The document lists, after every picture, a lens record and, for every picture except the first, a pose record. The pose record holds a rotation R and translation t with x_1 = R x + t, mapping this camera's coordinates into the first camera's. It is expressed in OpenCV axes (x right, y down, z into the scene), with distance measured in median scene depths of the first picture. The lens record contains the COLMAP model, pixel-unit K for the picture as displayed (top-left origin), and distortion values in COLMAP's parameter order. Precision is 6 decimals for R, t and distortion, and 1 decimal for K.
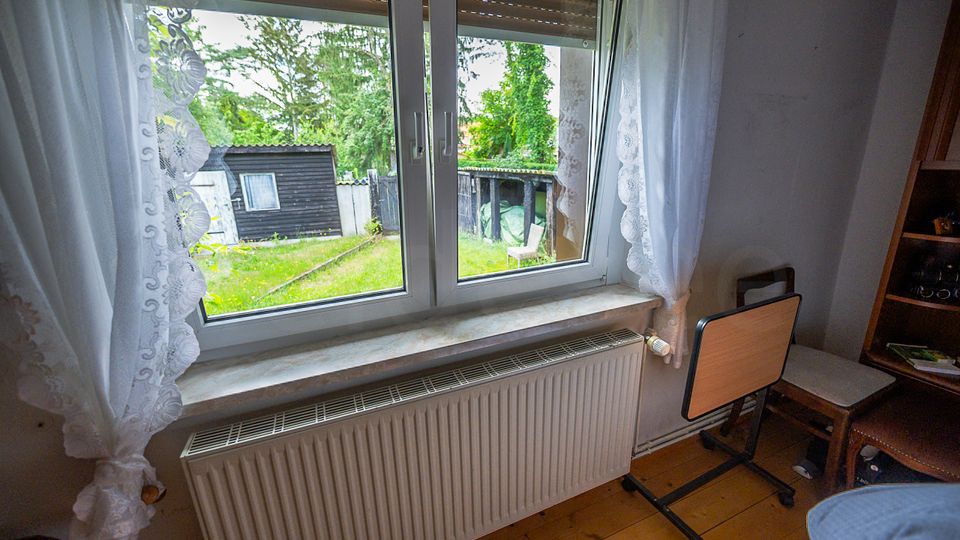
lens RADIAL K [[387.5, 0, 482.2], [0, 387.5, 263.2], [0, 0, 1]] dist [0.001087, -0.000165]
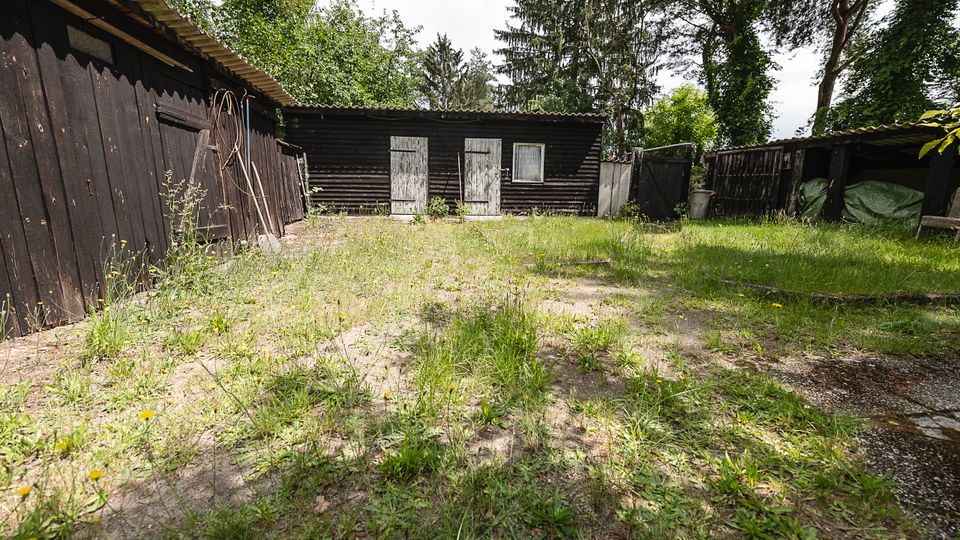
lens RADIAL K [[387.5, 0, 482.2], [0, 387.5, 263.2], [0, 0, 1]] dist [0.001087, -0.000165]
pose [[0.968449, 0.084016, -0.234621, -0.435612], [-0.104084, 0.991776, -0.074480, 0.145145], [0.226434, 0.096550, 0.969229, 0.065705]]
